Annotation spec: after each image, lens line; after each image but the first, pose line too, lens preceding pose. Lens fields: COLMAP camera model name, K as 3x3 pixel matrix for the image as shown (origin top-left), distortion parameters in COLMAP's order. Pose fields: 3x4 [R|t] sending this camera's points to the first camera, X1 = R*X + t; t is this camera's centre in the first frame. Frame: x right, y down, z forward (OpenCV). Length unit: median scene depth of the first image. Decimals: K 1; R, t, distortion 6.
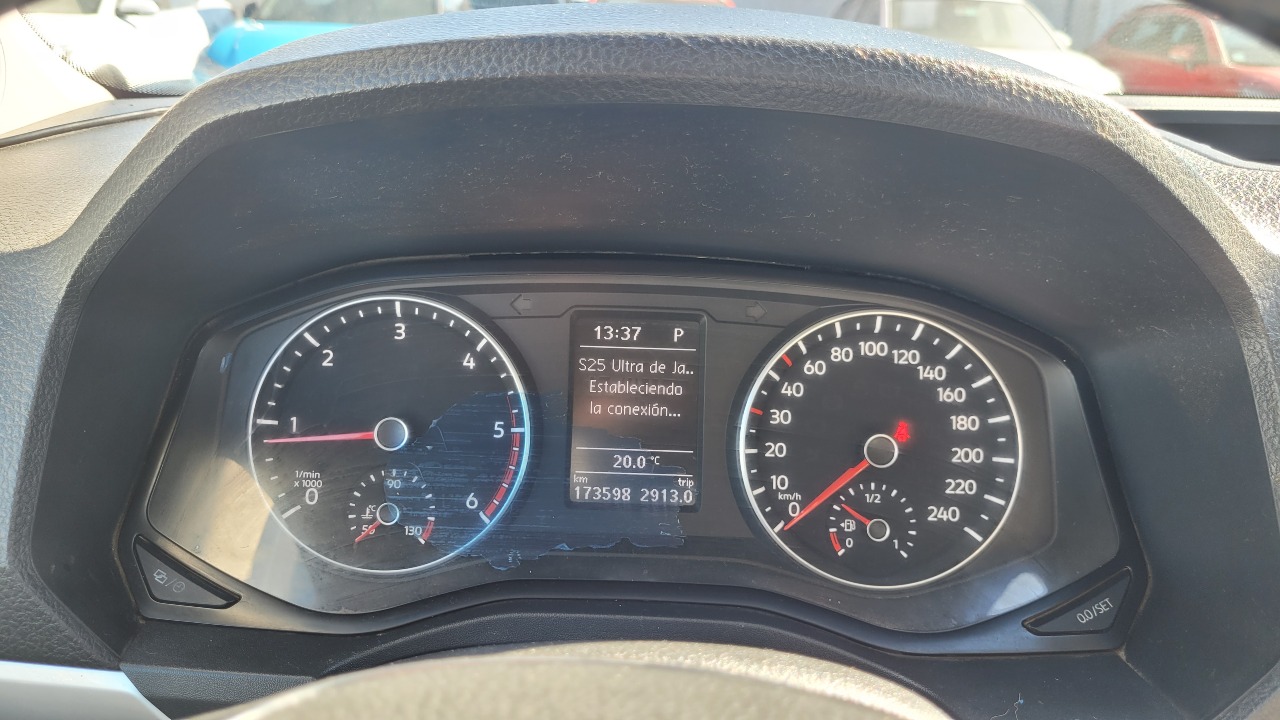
lens RADIAL K [[974.5, 0, 633.1], [0, 974.5, 358.2], [0, 0, 1]] dist [0.033543, -0.003181]
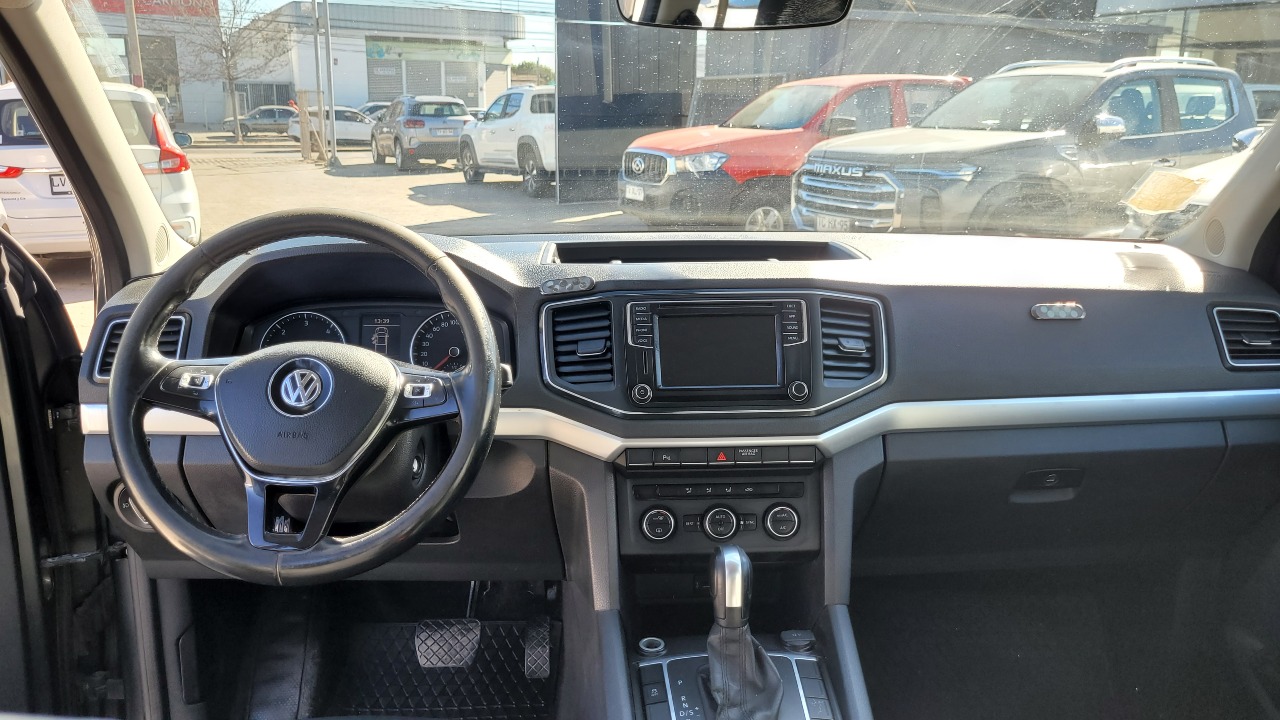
lens RADIAL K [[1007.4, 0, 640.0], [0, 1007.4, 360.0], [0, 0, 1]] dist [0.016792, -0.003475]
pose [[0.998425, -0.046269, 0.031734, 0.757410], [0.048934, 0.994819, -0.089108, 0.448728], [-0.027446, 0.090521, 0.995516, -2.362623]]
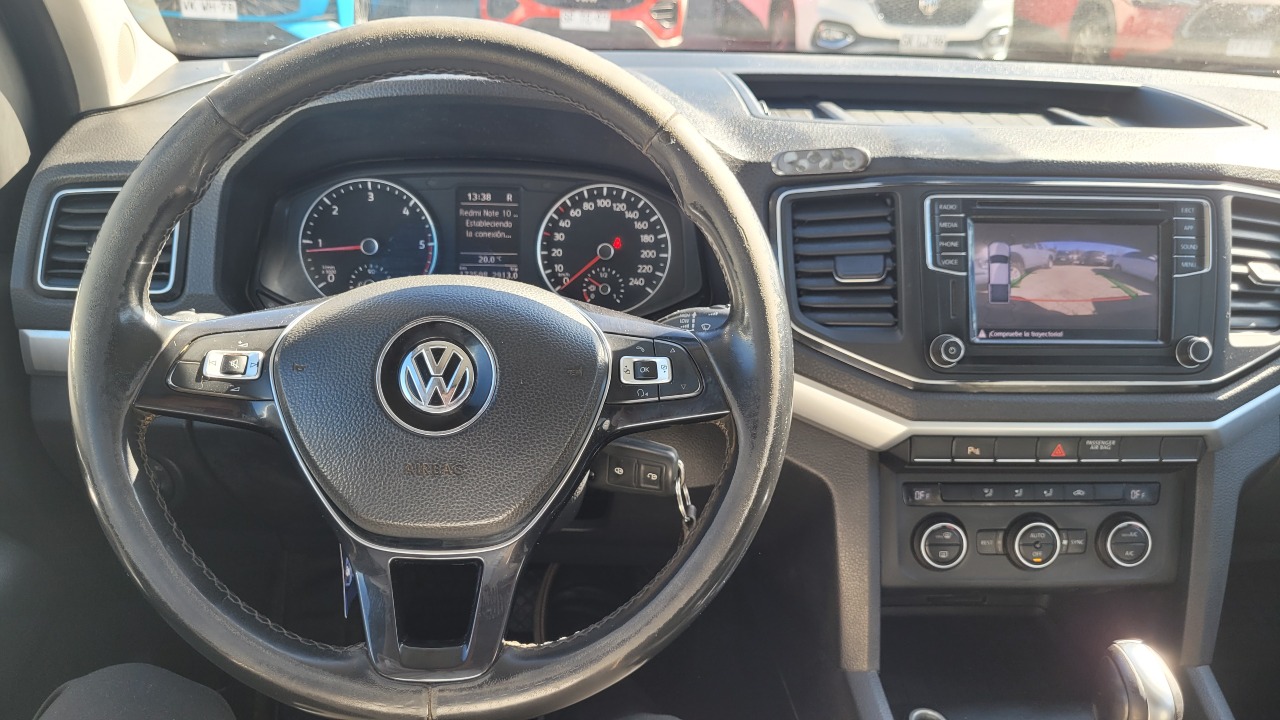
lens RADIAL K [[974.5, 0, 633.1], [0, 974.5, 358.2], [0, 0, 1]] dist [0.033543, -0.003181]
pose [[0.997232, -0.022105, 0.070992, 0.156003], [0.014329, 0.994022, 0.108233, 0.095250], [-0.072960, -0.106916, 0.991588, -1.107584]]
